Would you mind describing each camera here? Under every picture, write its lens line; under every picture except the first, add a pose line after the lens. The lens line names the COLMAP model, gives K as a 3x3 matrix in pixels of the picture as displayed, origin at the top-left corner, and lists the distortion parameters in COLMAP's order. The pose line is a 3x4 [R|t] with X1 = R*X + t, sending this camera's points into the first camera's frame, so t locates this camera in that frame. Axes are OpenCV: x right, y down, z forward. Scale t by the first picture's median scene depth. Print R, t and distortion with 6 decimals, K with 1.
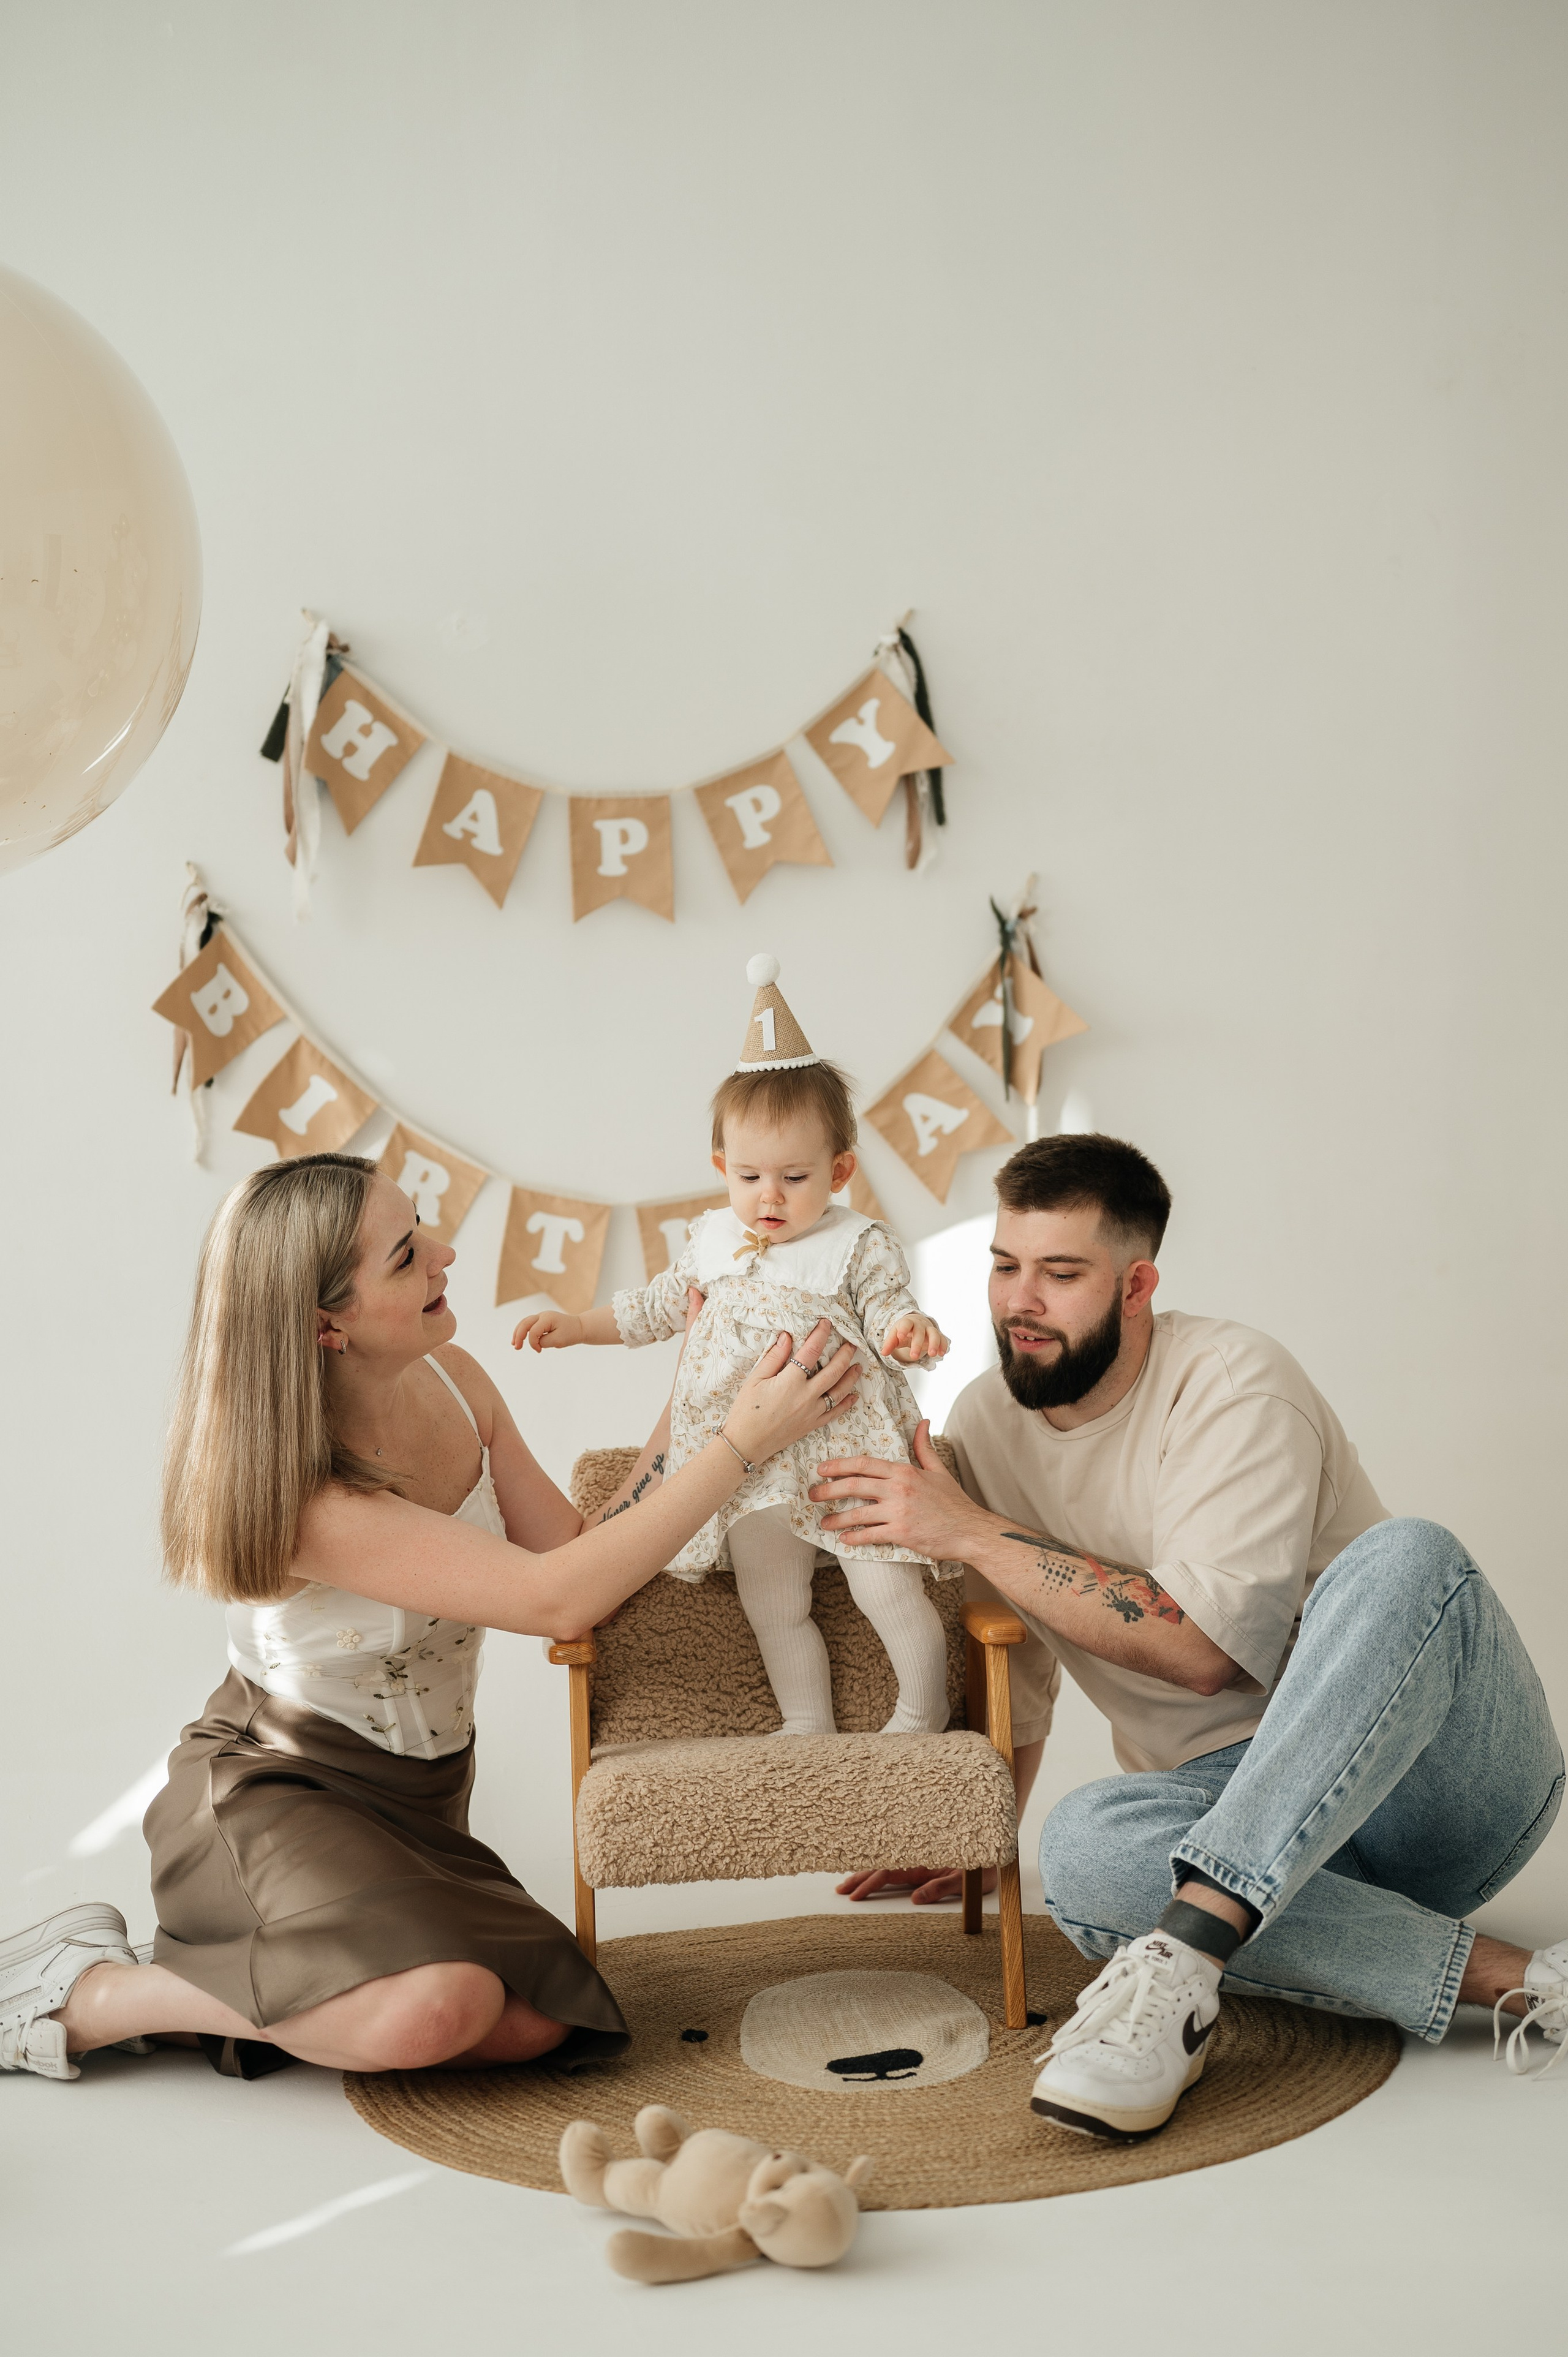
lens RADIAL K [[3383.6, 0, 794.8], [0, 3383.6, 1171.2], [0, 0, 1]] dist [-0.021732, 0.061992]
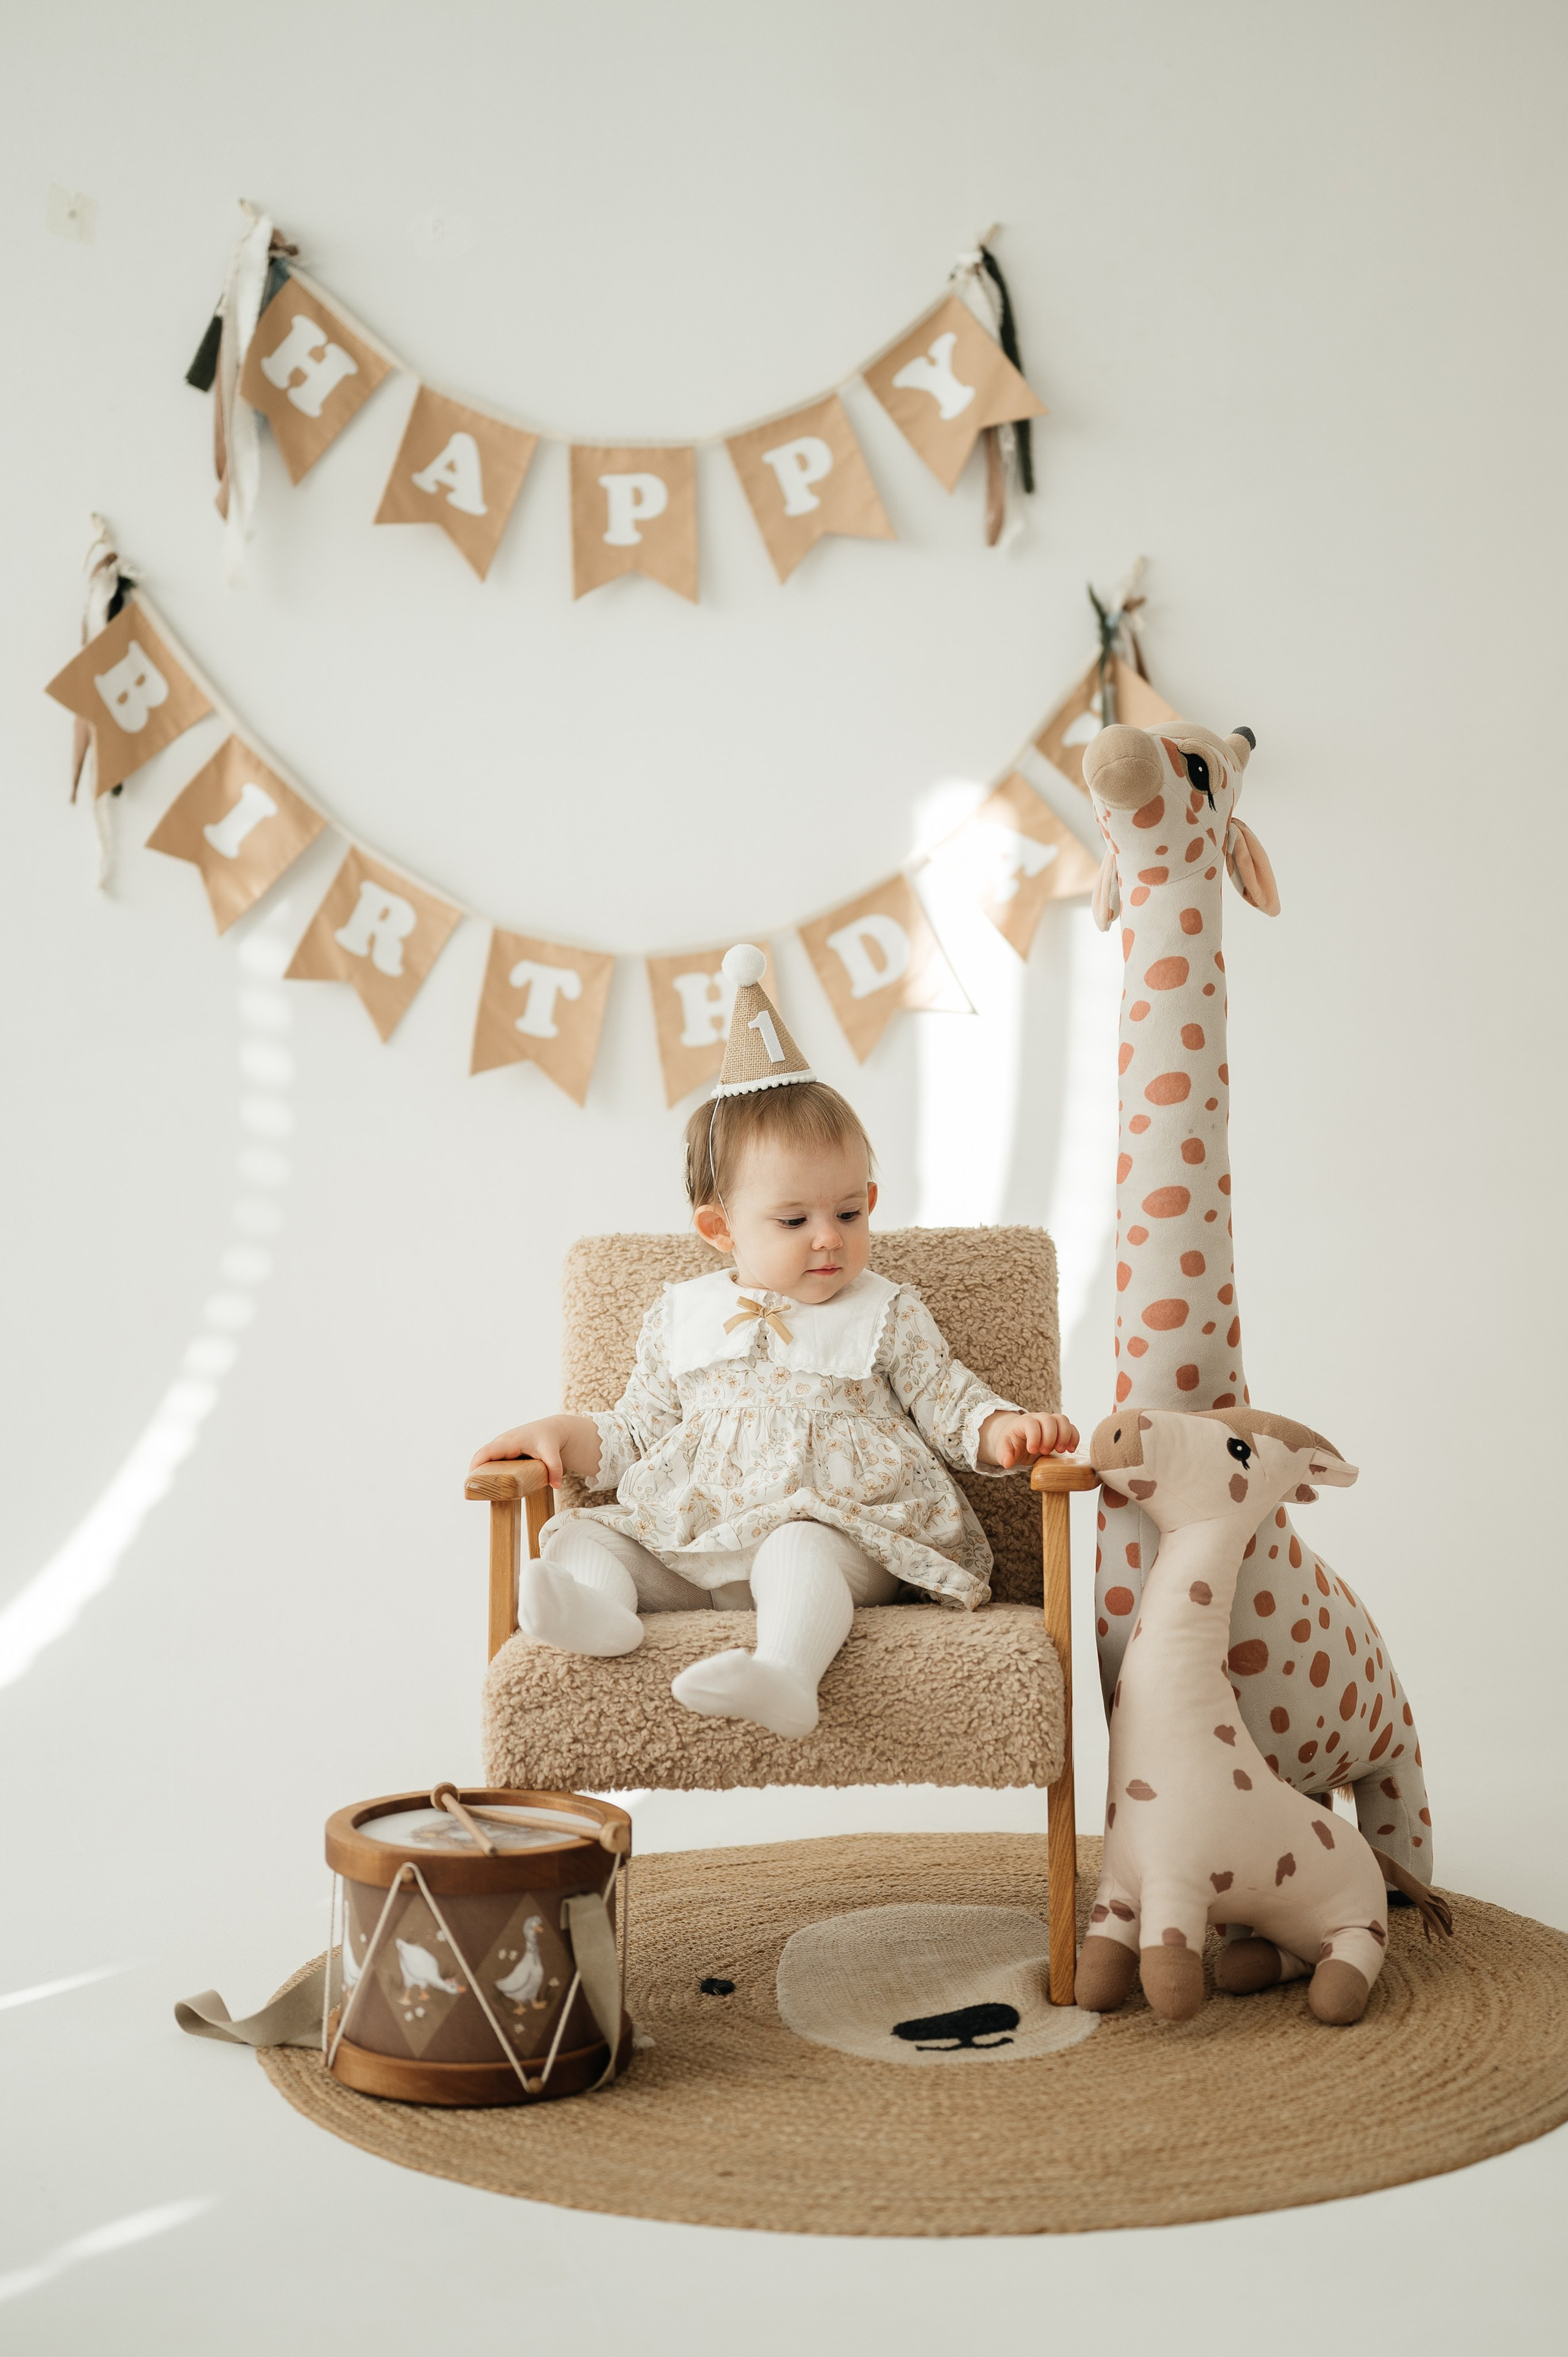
lens RADIAL K [[3536.3, 0, 789.0], [0, 3536.3, 1167.9], [0, 0, 1]] dist [-0.017987, 0.035815]
pose [[0.999884, 0.015195, 0.000878, -0.012914], [-0.015215, 0.999389, 0.031473, 0.034418], [-0.000399, -0.031483, 0.999504, 0.156952]]
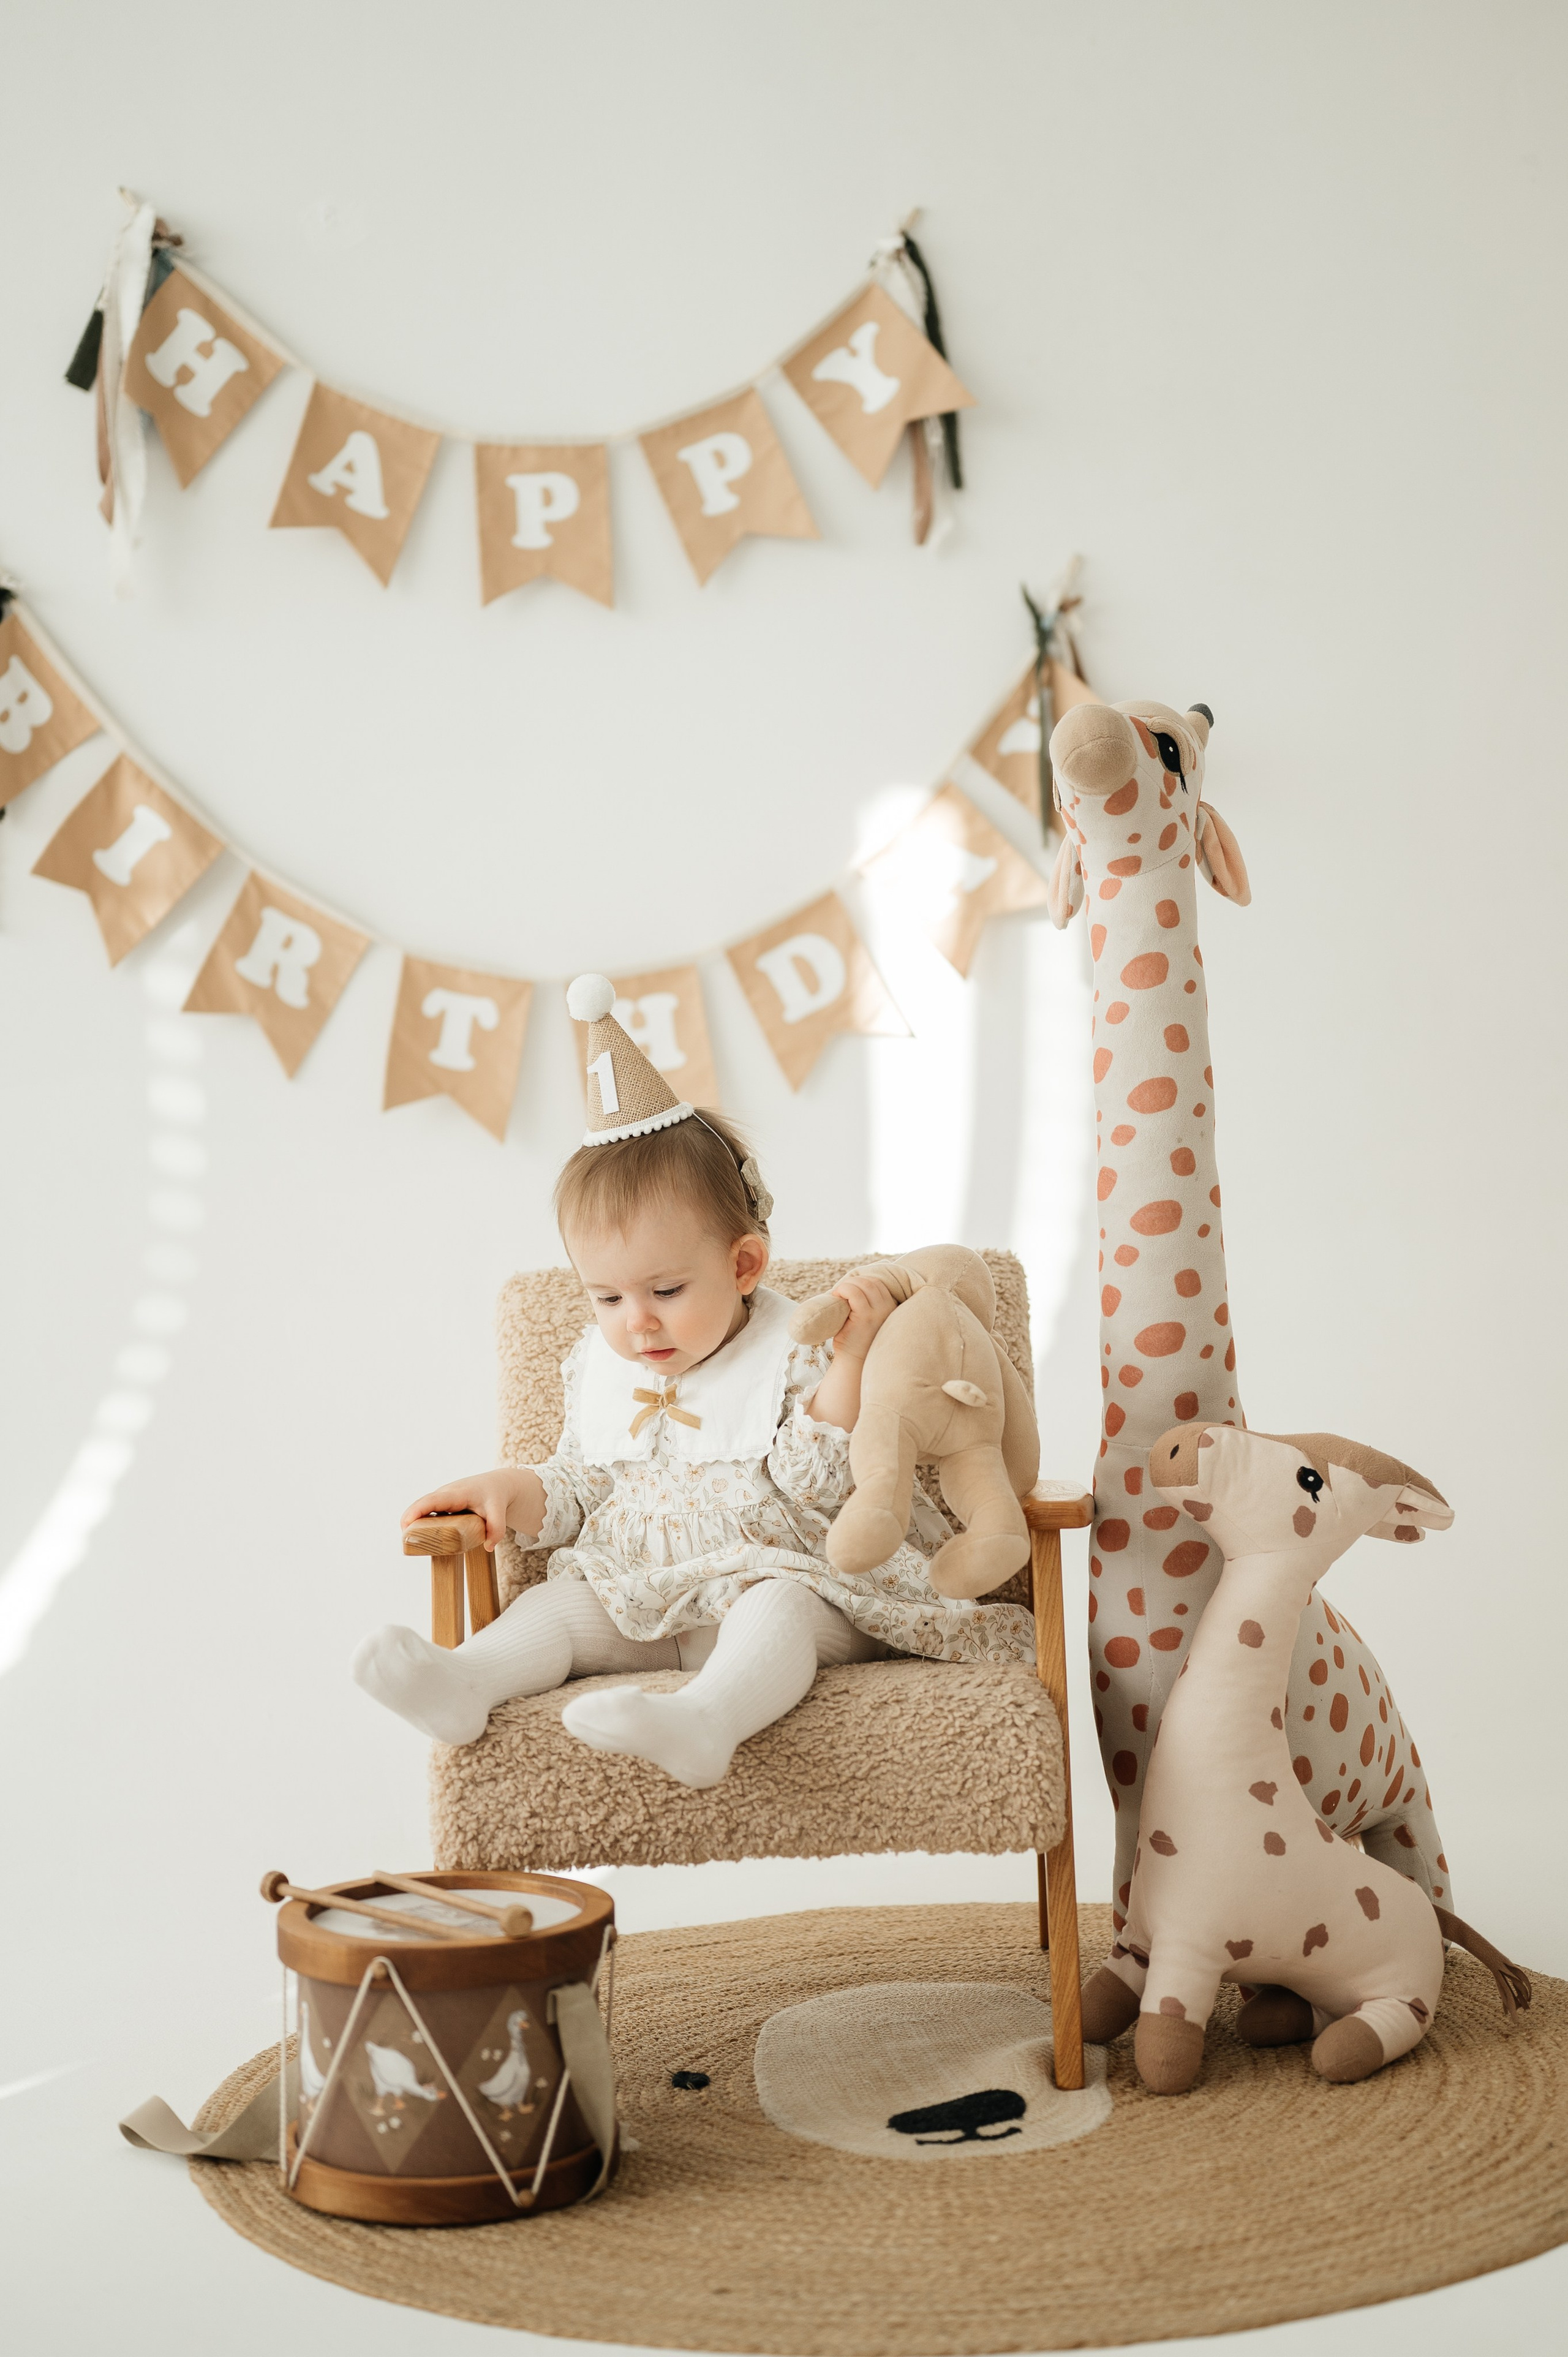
lens RADIAL K [[3536.3, 0, 789.0], [0, 3536.3, 1167.9], [0, 0, 1]] dist [-0.017987, 0.035815]
pose [[0.999304, -0.006445, 0.036755, -0.026708], [0.006056, 0.999925, 0.010681, 0.044843], [-0.036821, -0.010451, 0.999267, 0.204563]]
